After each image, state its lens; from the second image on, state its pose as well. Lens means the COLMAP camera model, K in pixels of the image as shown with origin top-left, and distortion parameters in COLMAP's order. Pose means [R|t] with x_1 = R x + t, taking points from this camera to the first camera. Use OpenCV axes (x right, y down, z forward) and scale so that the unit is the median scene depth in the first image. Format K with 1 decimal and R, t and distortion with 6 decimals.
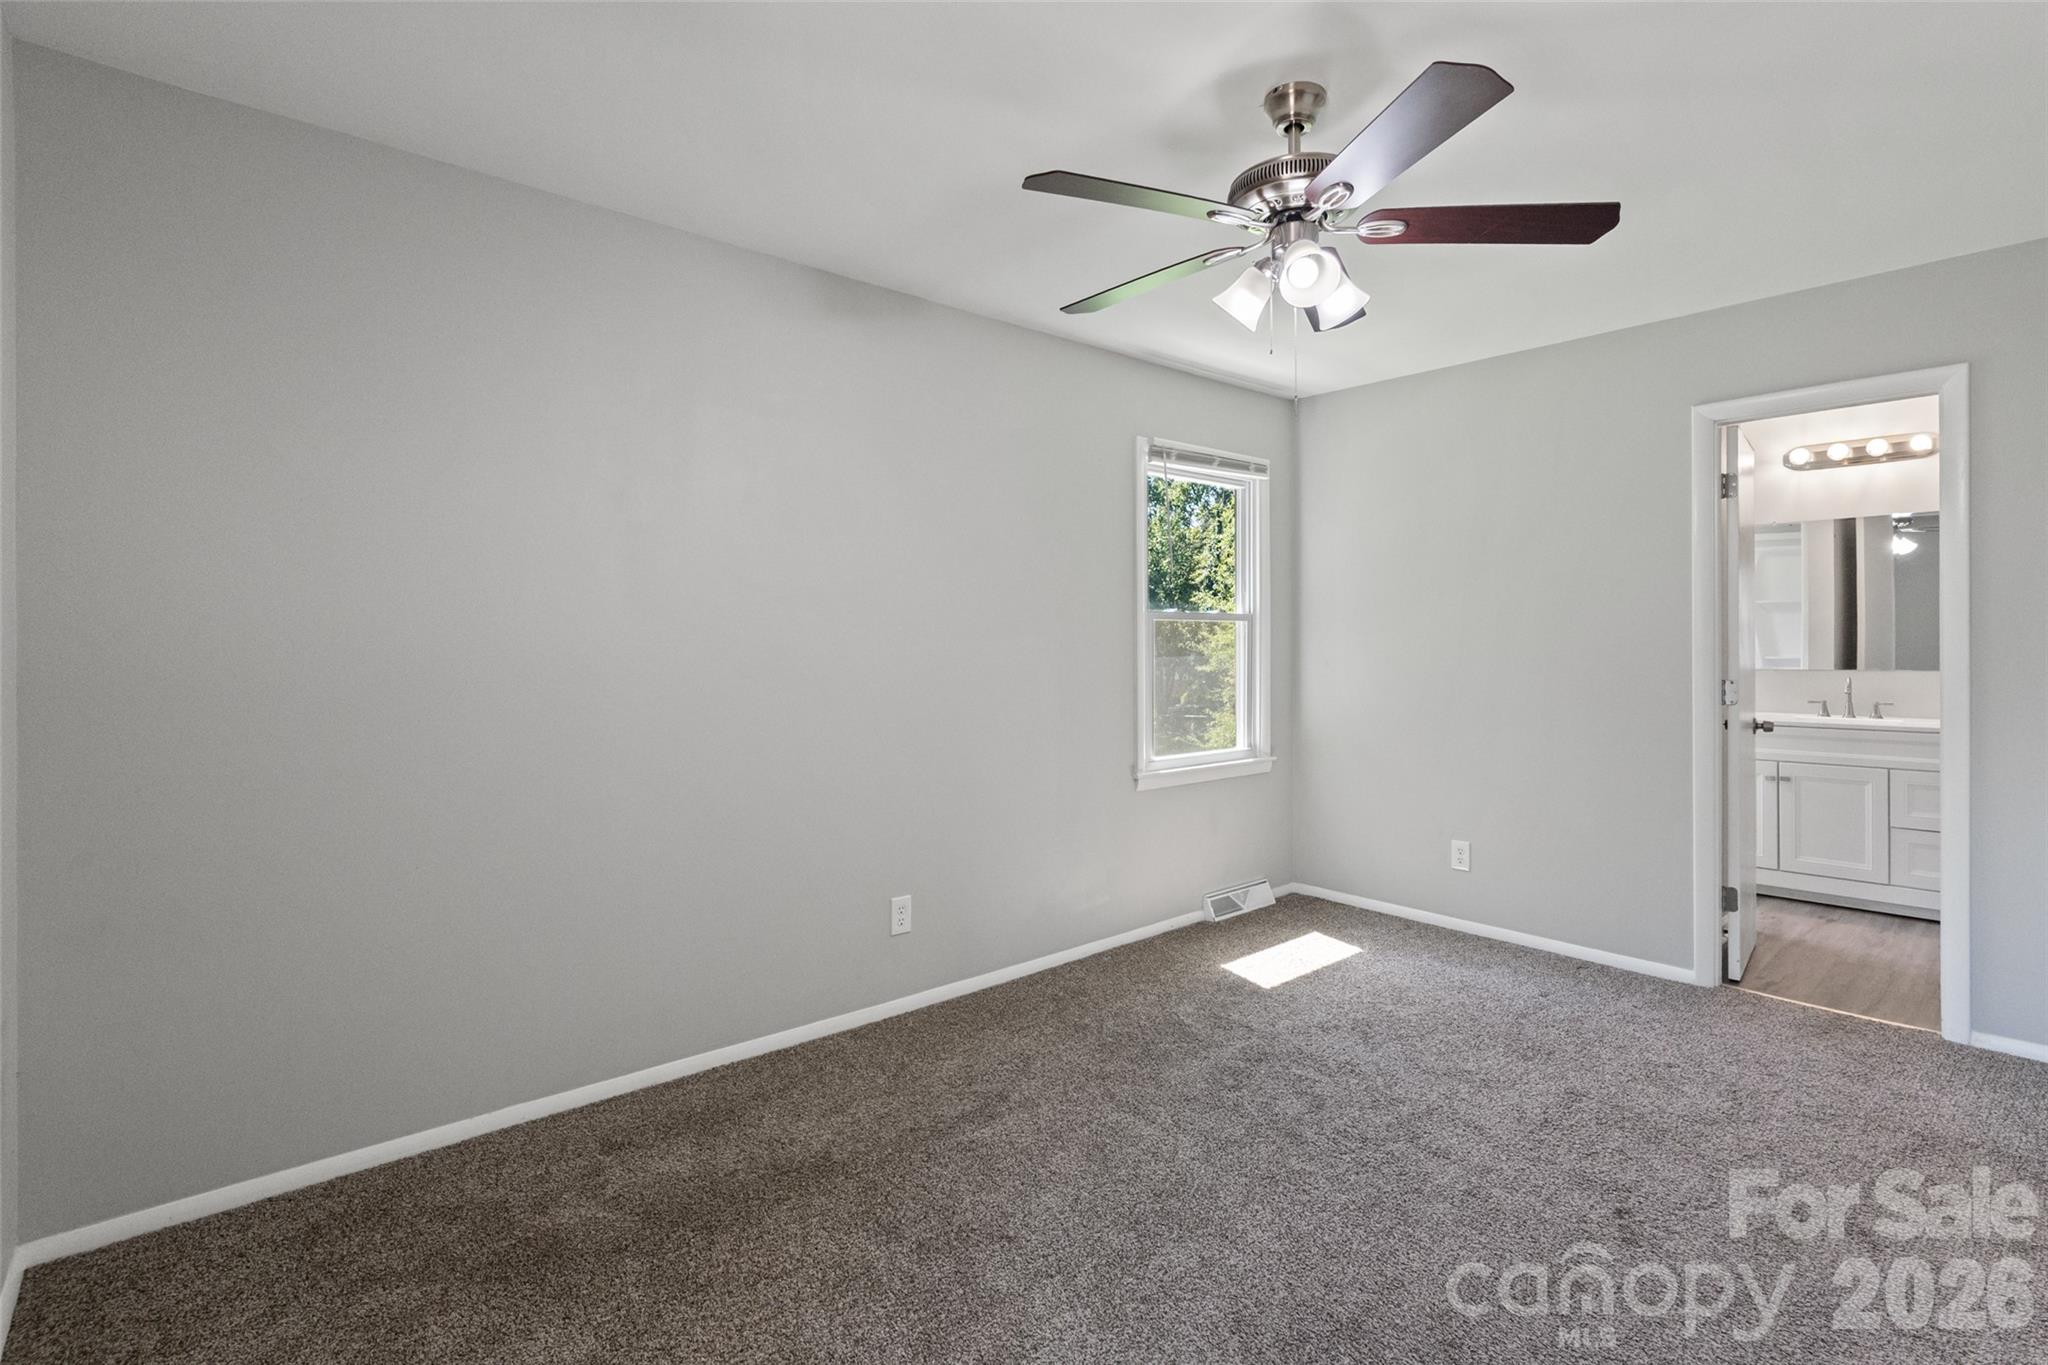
lens RADIAL K [[971.1, 0, 1029.4], [0, 971.1, 635.0], [0, 0, 1]] dist [-0.000999, 0.000185]
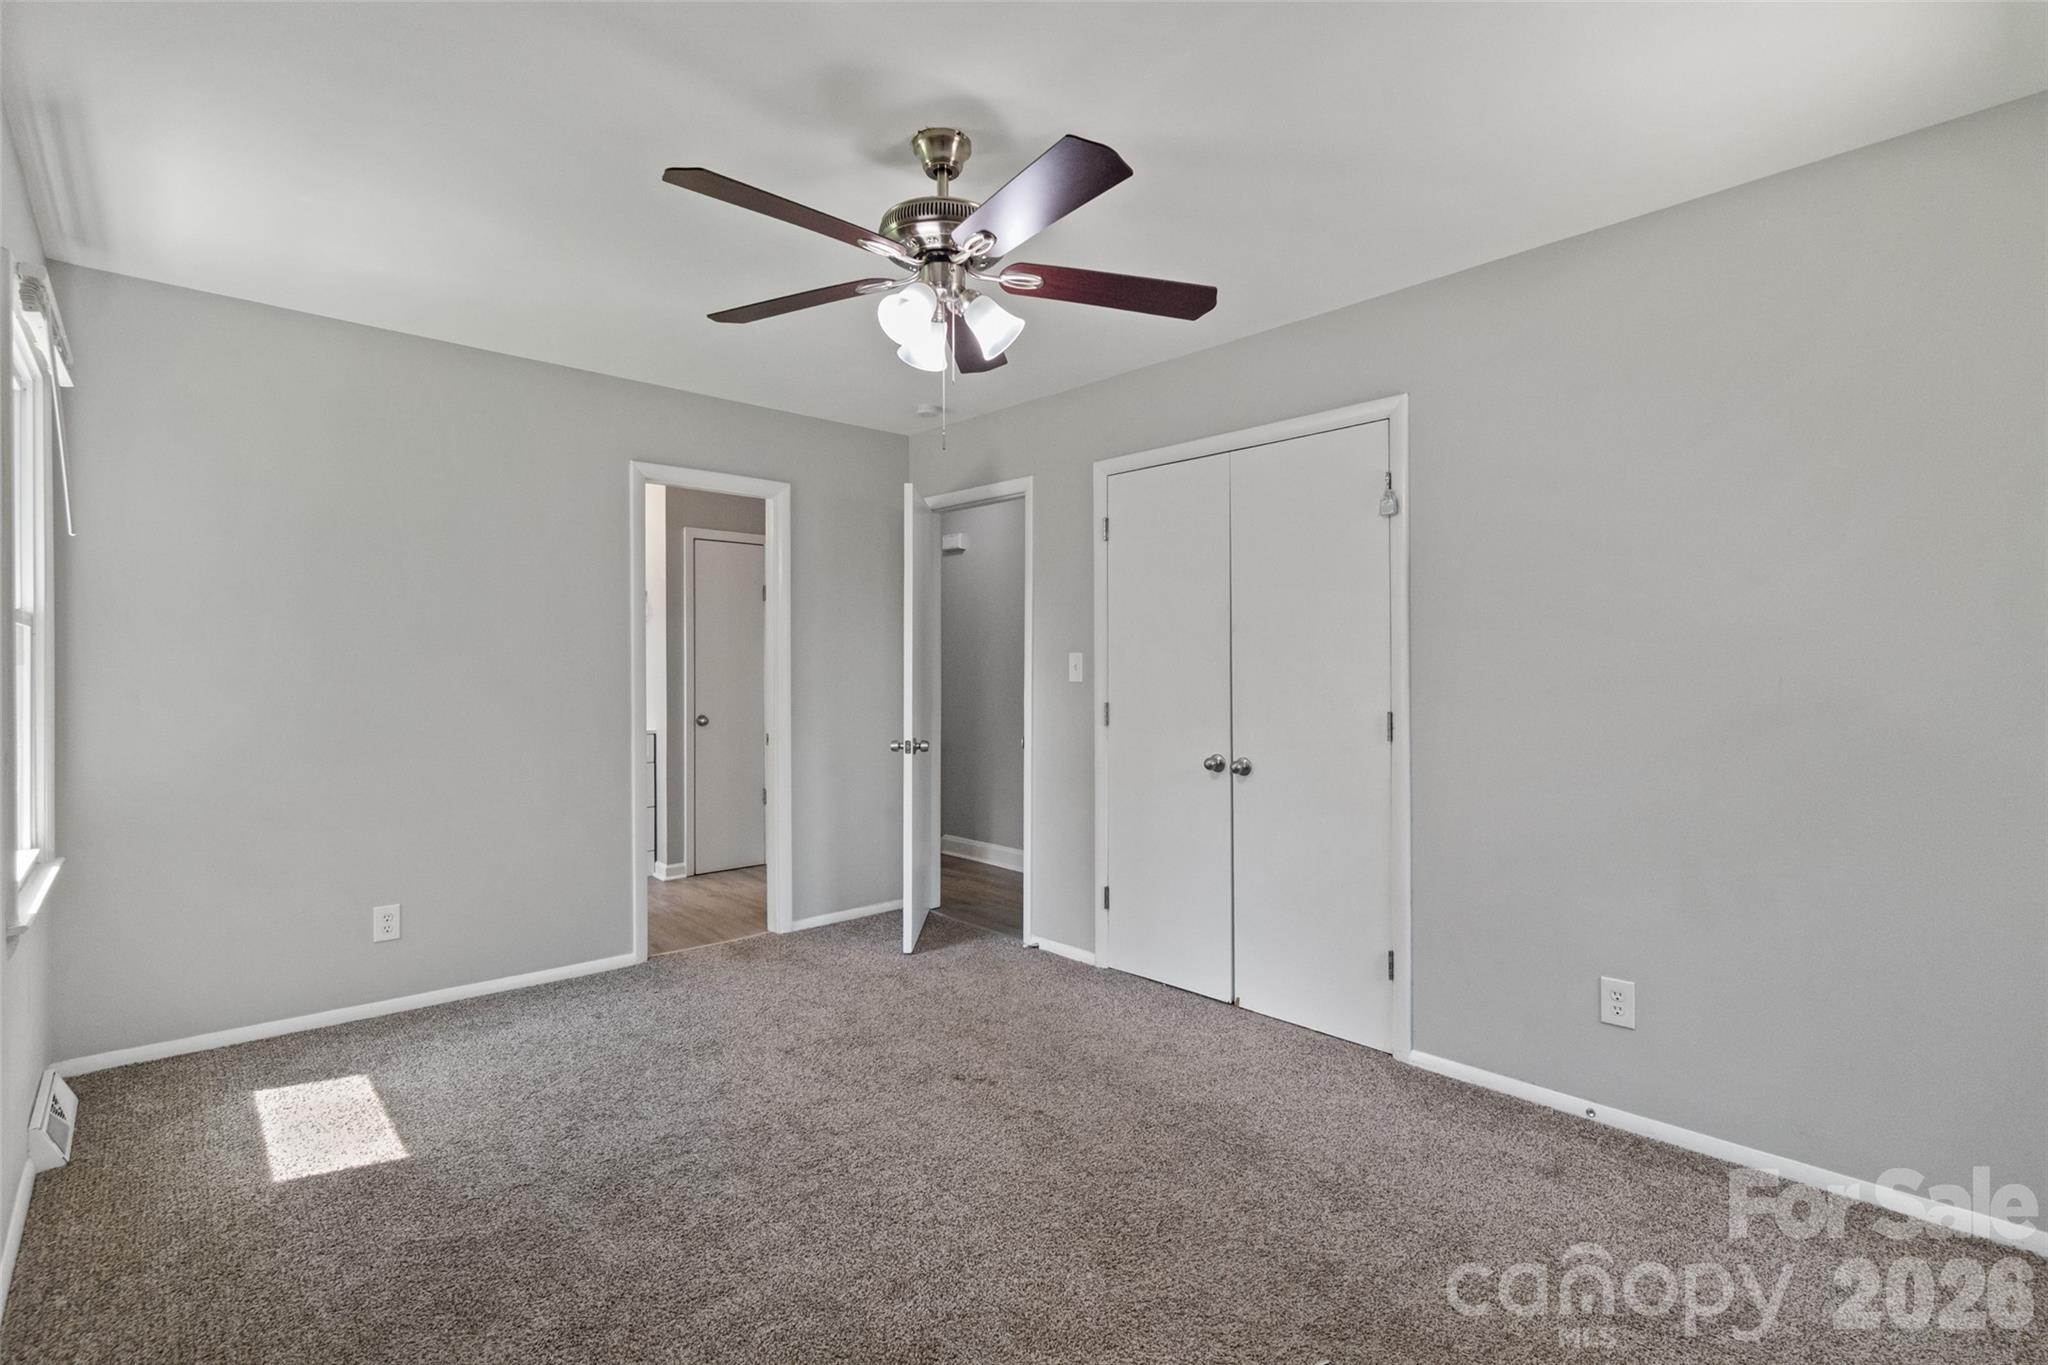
lens RADIAL K [[944.4, 0, 1024.0], [0, 944.4, 679.7], [0, 0, 1]] dist [-0.000247, 0.000001]
pose [[-0.027972, -0.005448, 0.999594, -0.479382], [-0.011618, 0.999919, 0.005125, 0.012910], [-0.999541, -0.011470, -0.028033, 0.620675]]
